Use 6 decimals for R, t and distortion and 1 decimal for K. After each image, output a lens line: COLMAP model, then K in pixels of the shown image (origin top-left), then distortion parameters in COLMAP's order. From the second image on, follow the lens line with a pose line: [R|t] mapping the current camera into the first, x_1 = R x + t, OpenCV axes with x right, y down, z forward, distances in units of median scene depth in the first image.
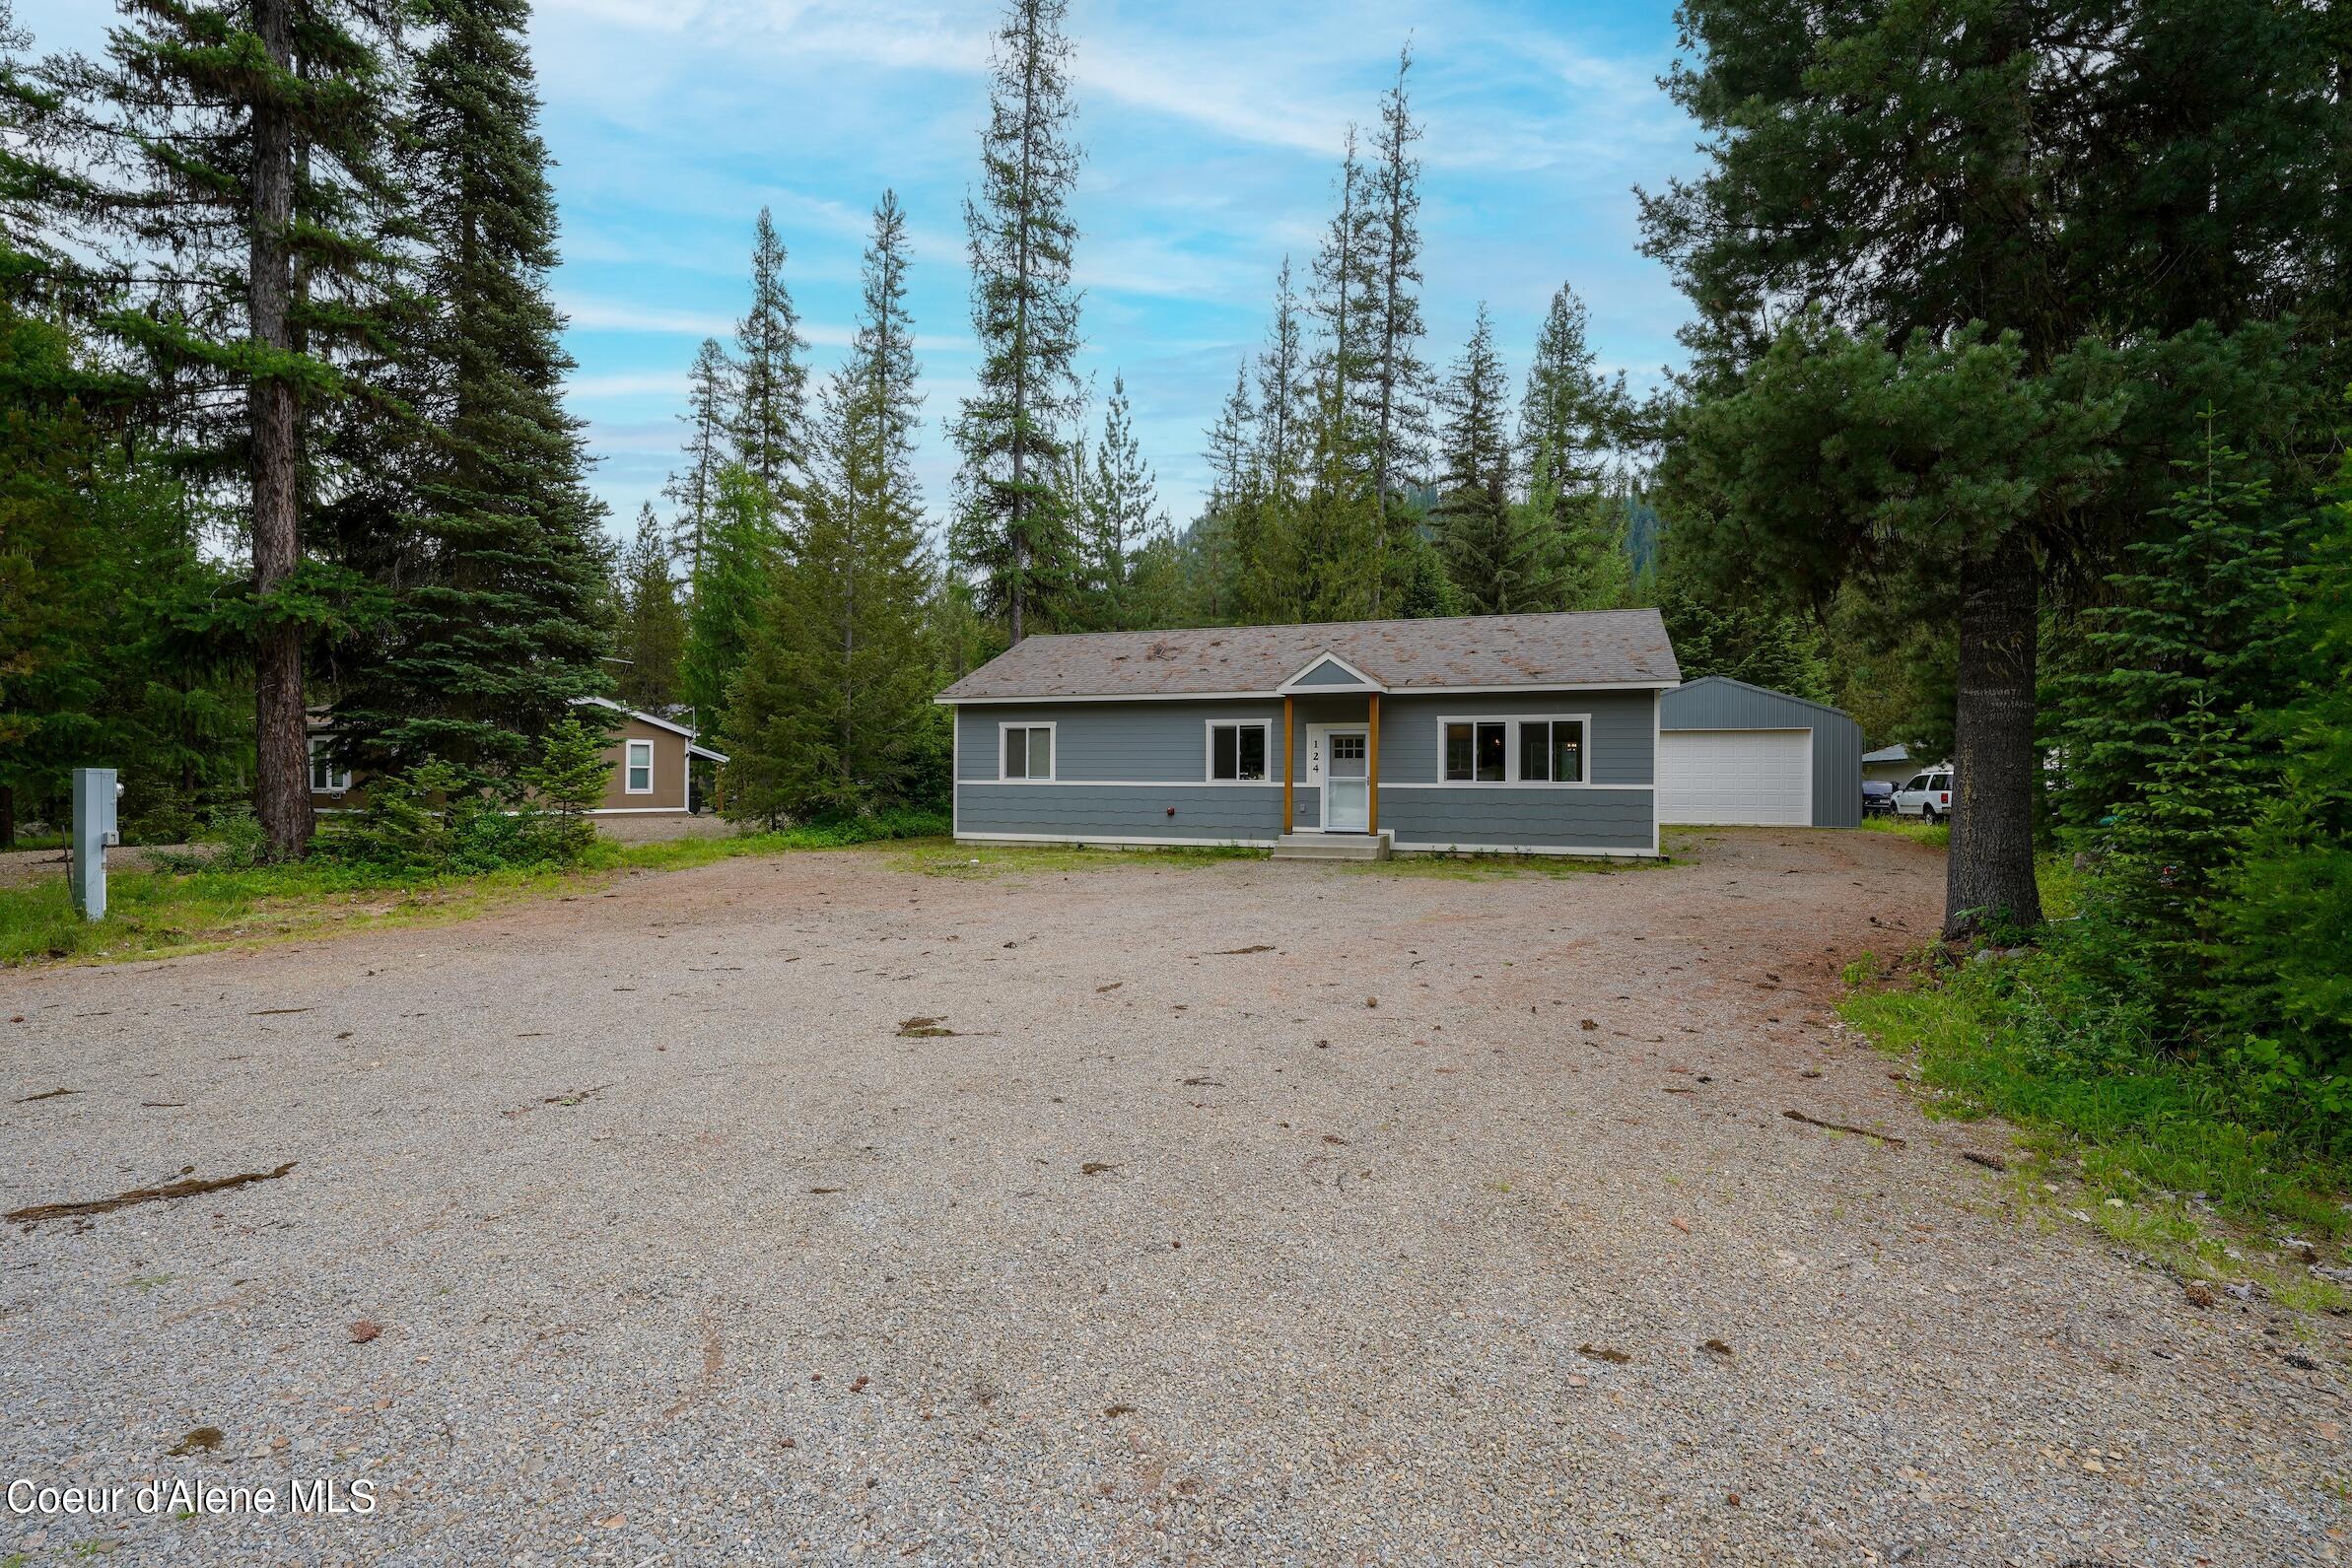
lens RADIAL K [[1061.5, 0, 1176.0], [0, 1061.5, 784.0], [0, 0, 1]] dist [0.013662, 0.000025]
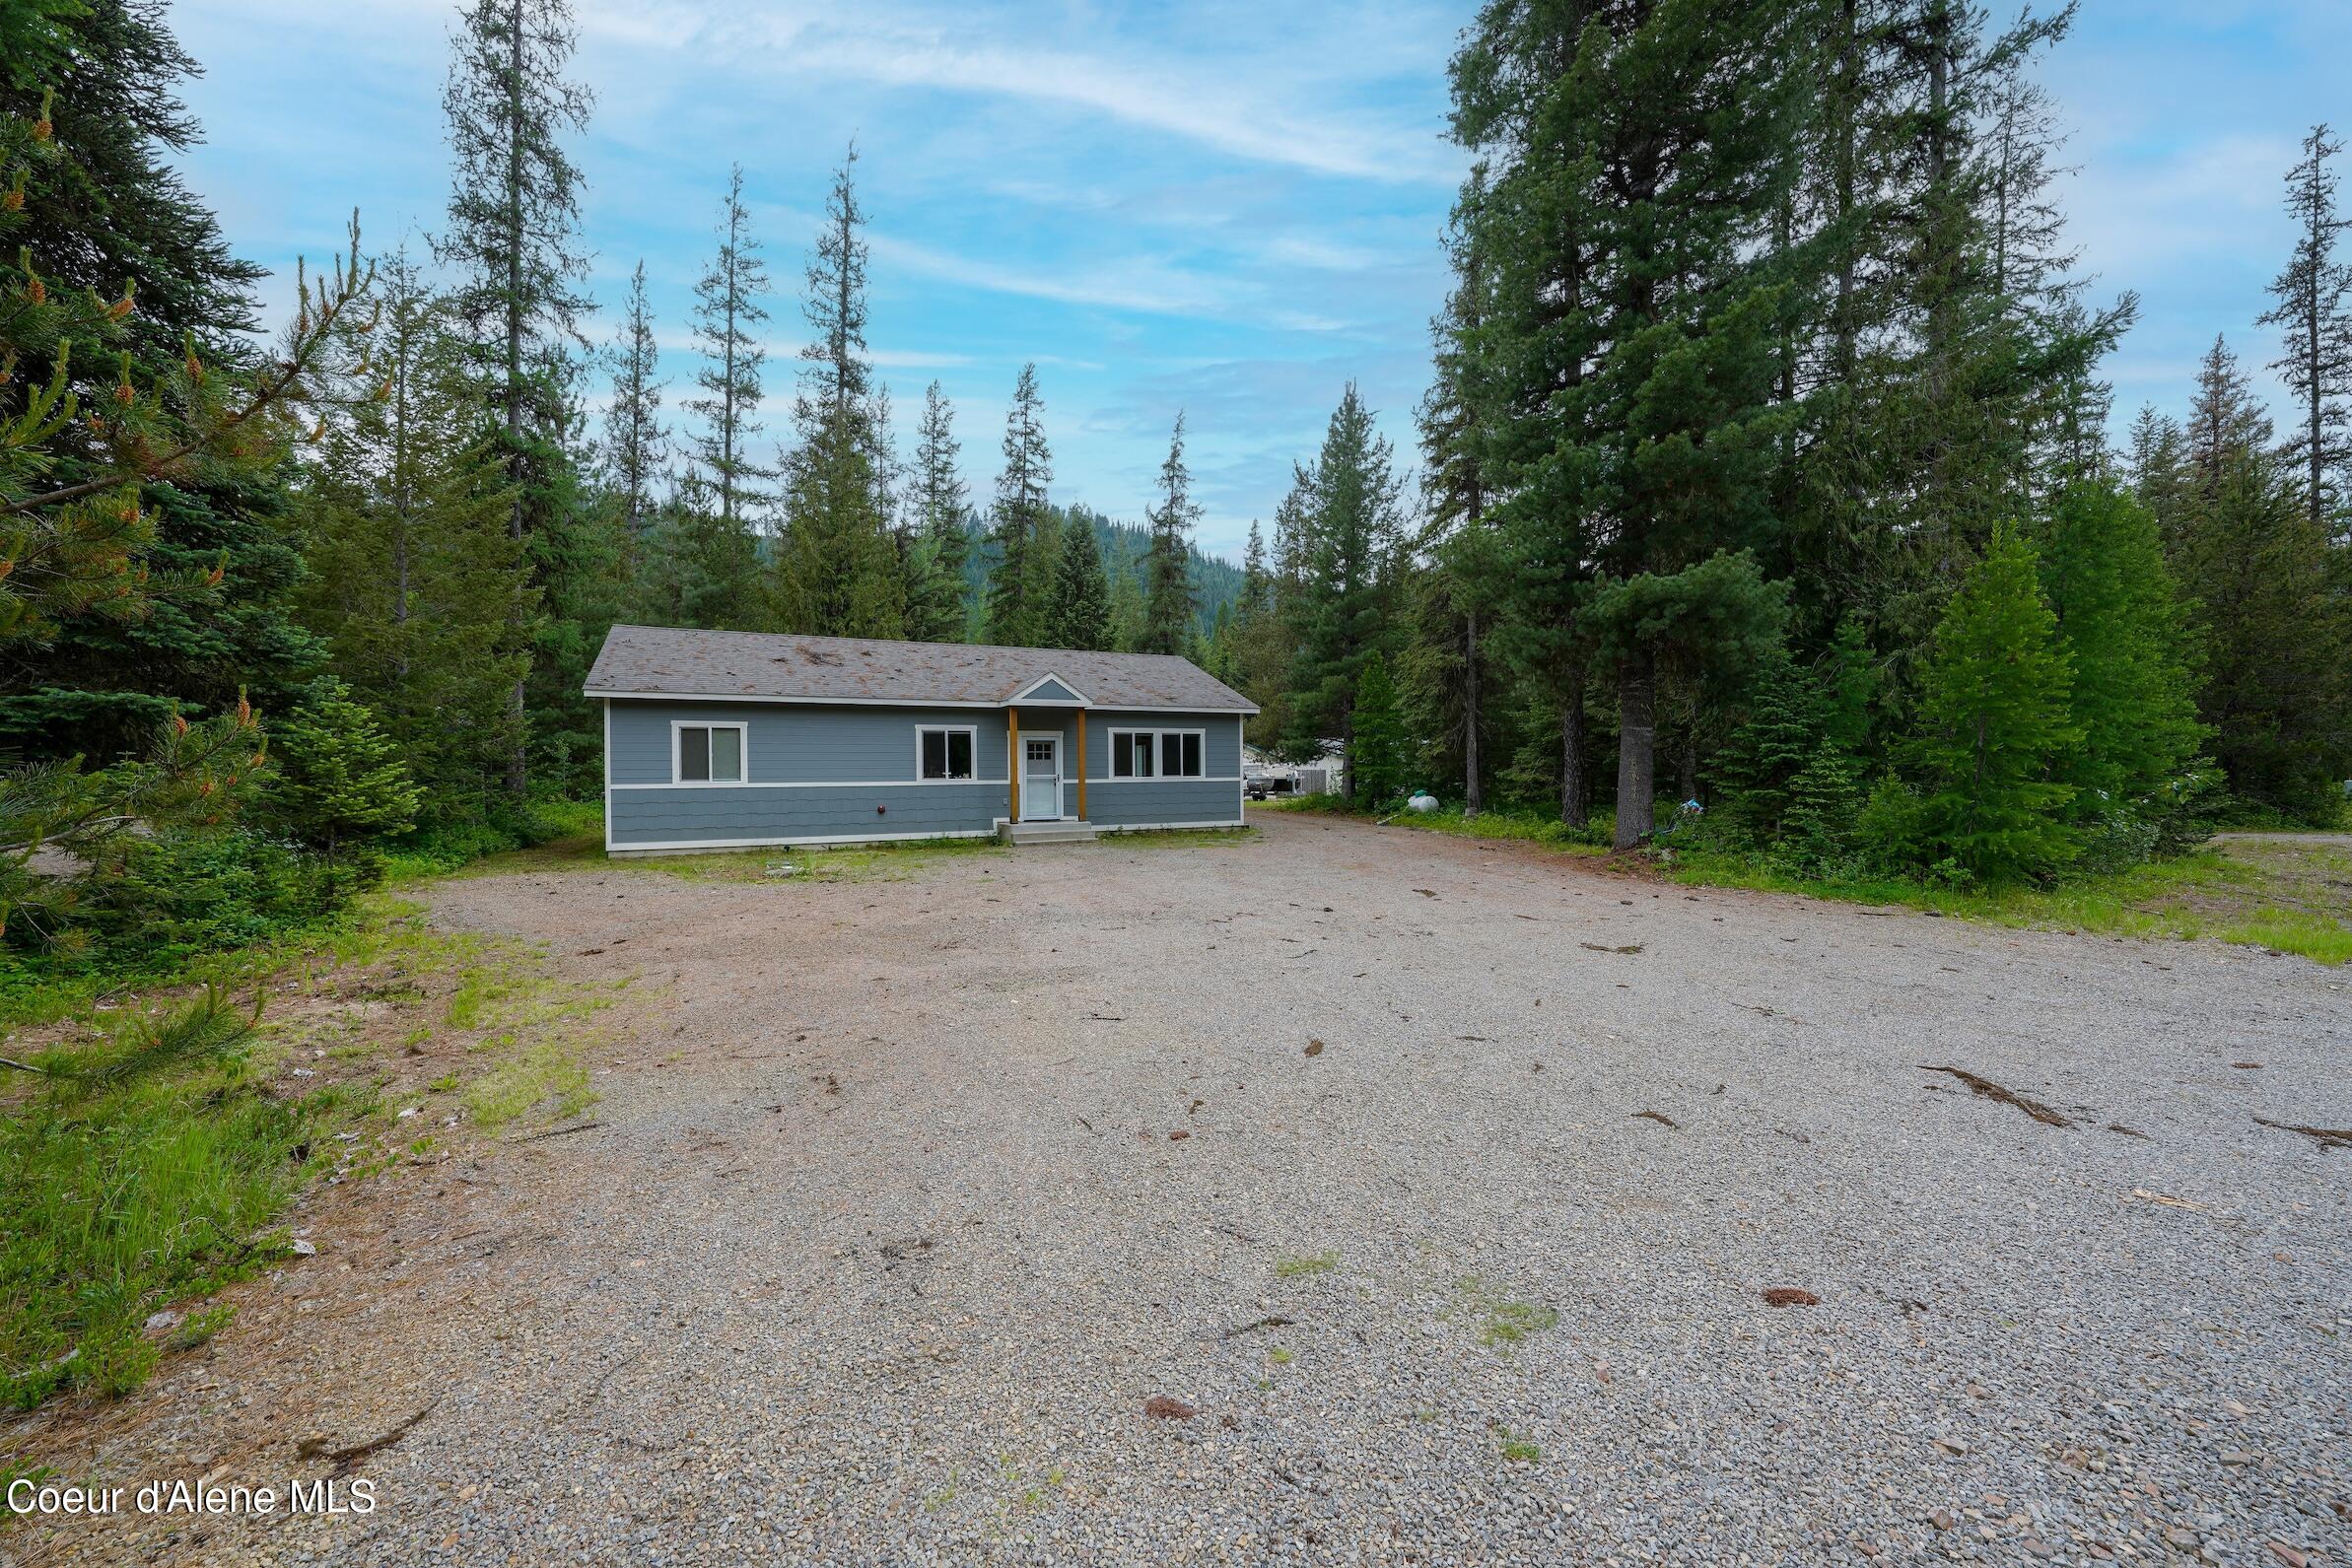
lens RADIAL K [[890.4, 0, 1184.0], [0, 890.4, 779.0], [0, 0, 1]] dist [0.000437, 0.000012]
pose [[0.702463, -0.014884, 0.711565, -0.438930], [0.017473, 0.999841, 0.003664, -0.002925], [-0.711506, 0.009860, 0.702611, 0.156447]]
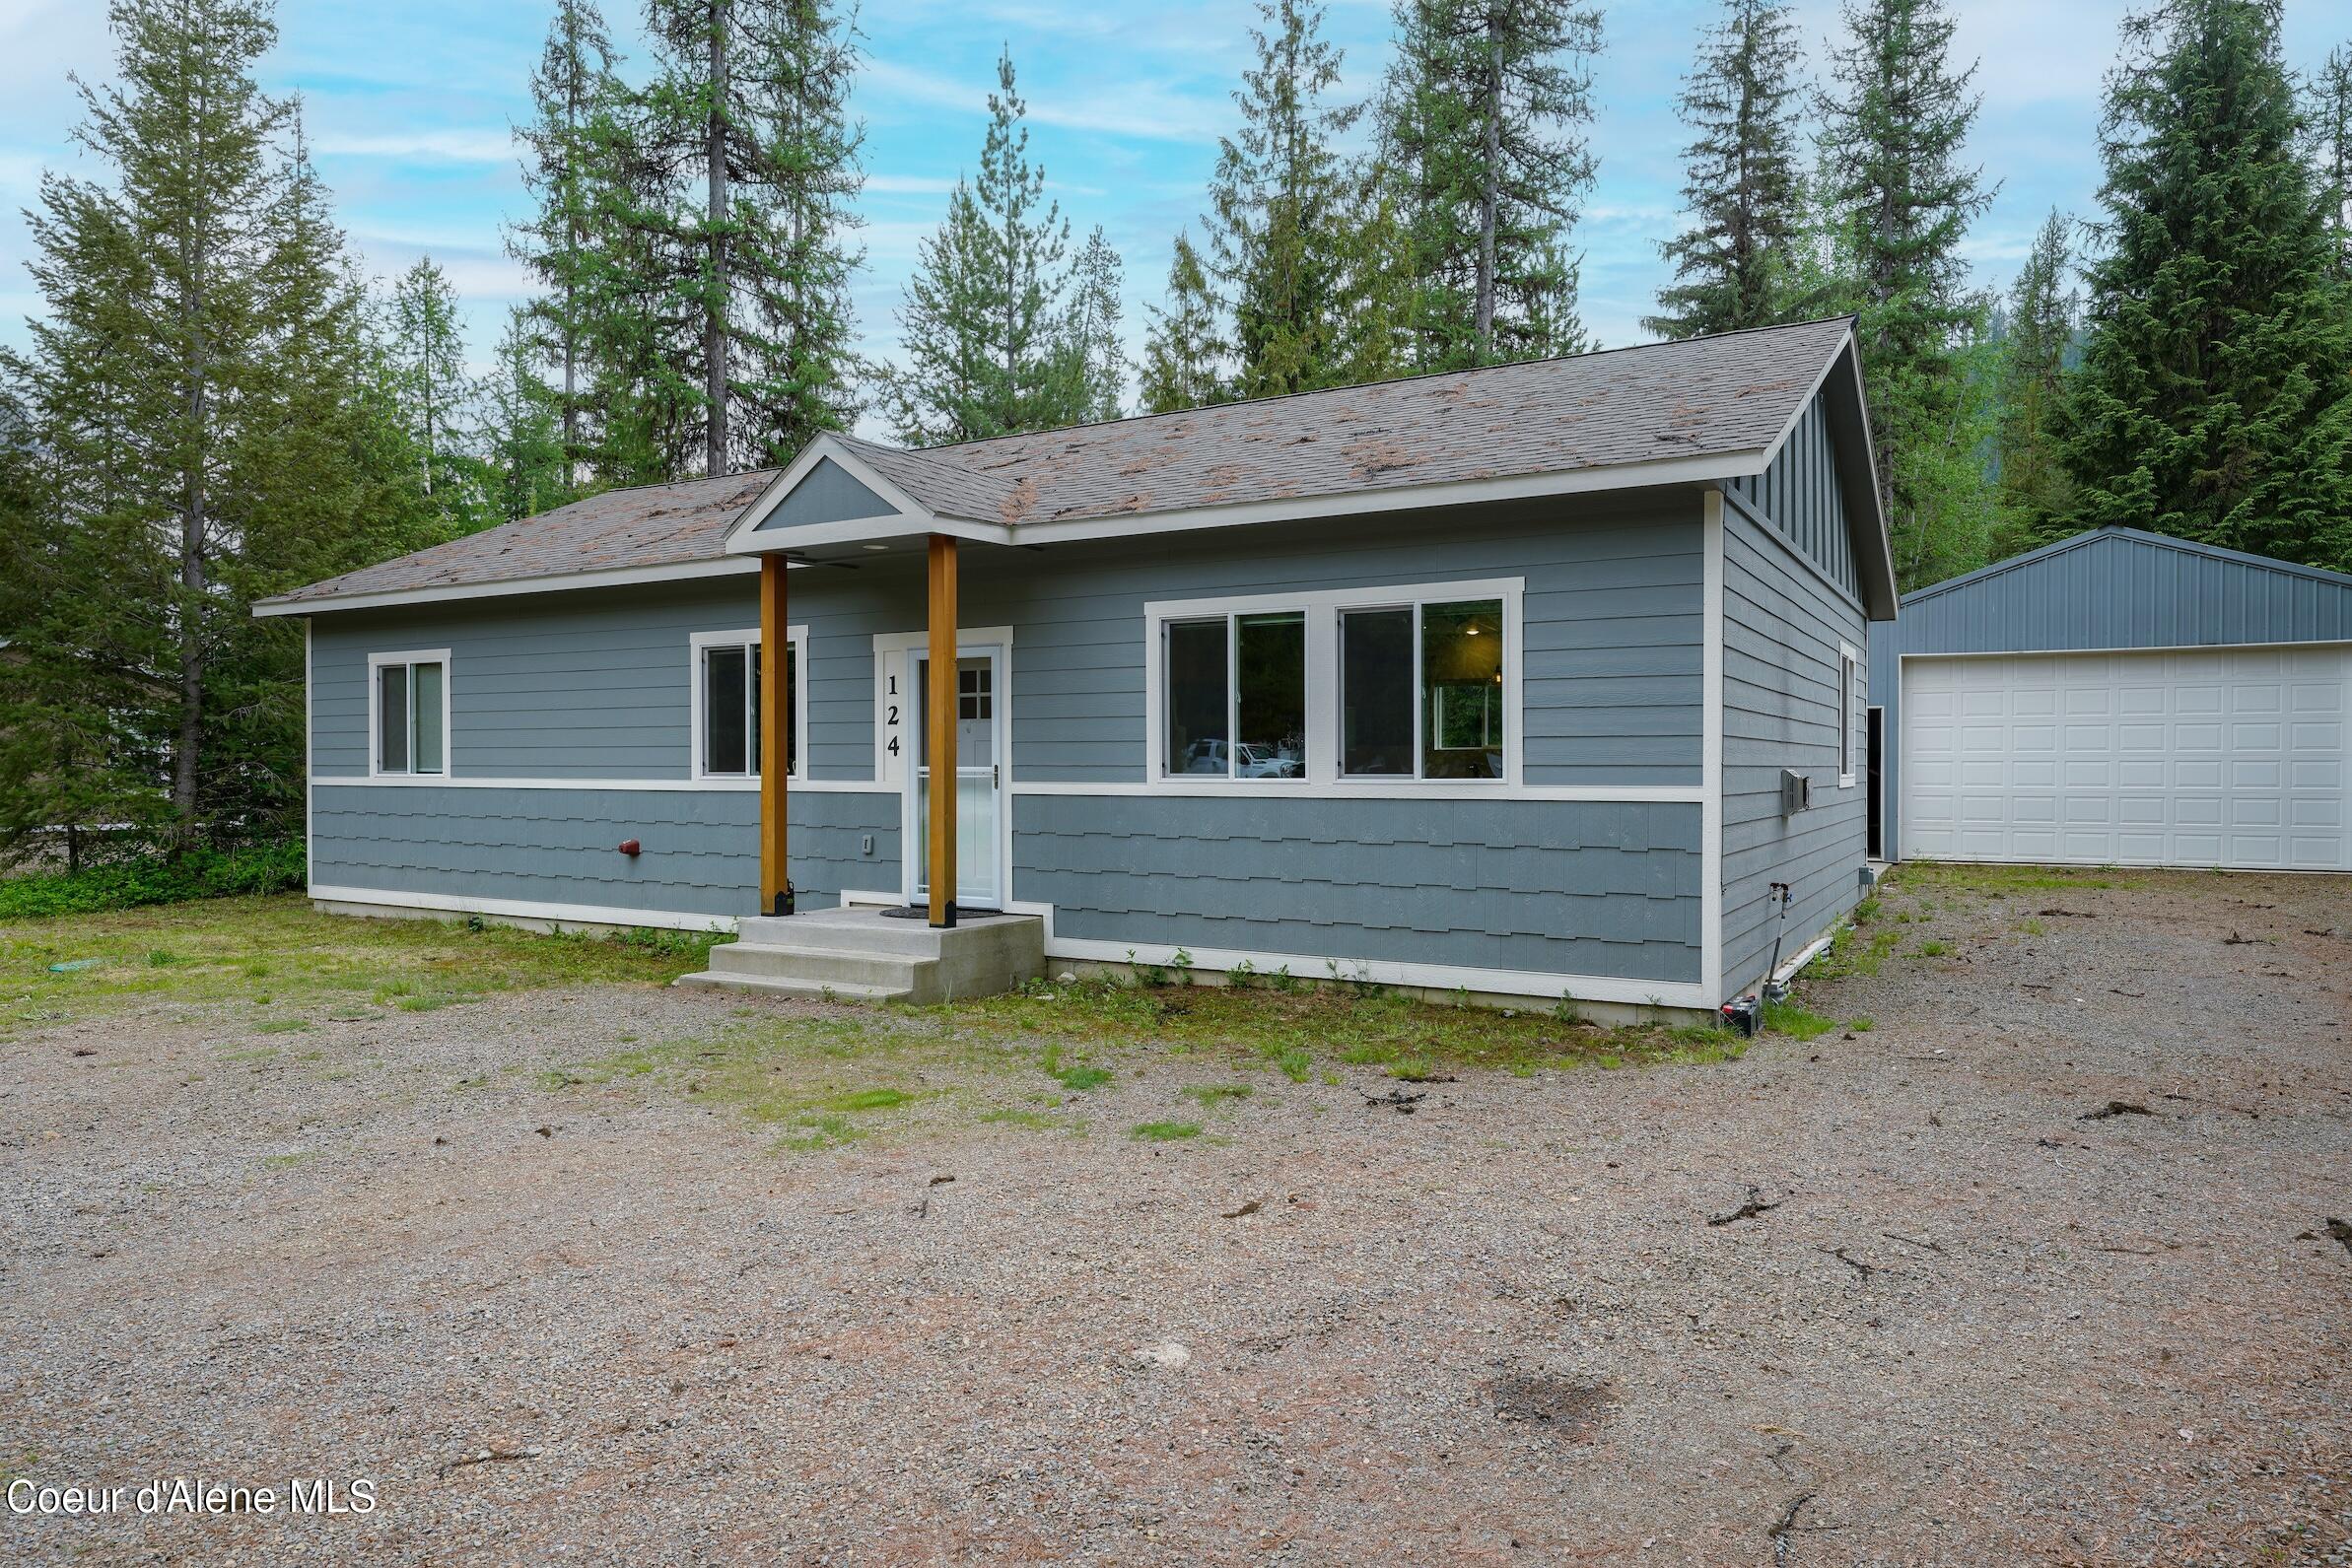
lens RADIAL K [[1439.2, 0, 1176.0], [0, 1439.2, 784.0], [0, 0, 1]] dist [0.005161, 0.001182]
pose [[0.982674, -0.004242, -0.185294, 0.329143], [0.006308, 0.999924, 0.010559, -0.005224], [0.185236, -0.011545, 0.982626, 0.476868]]
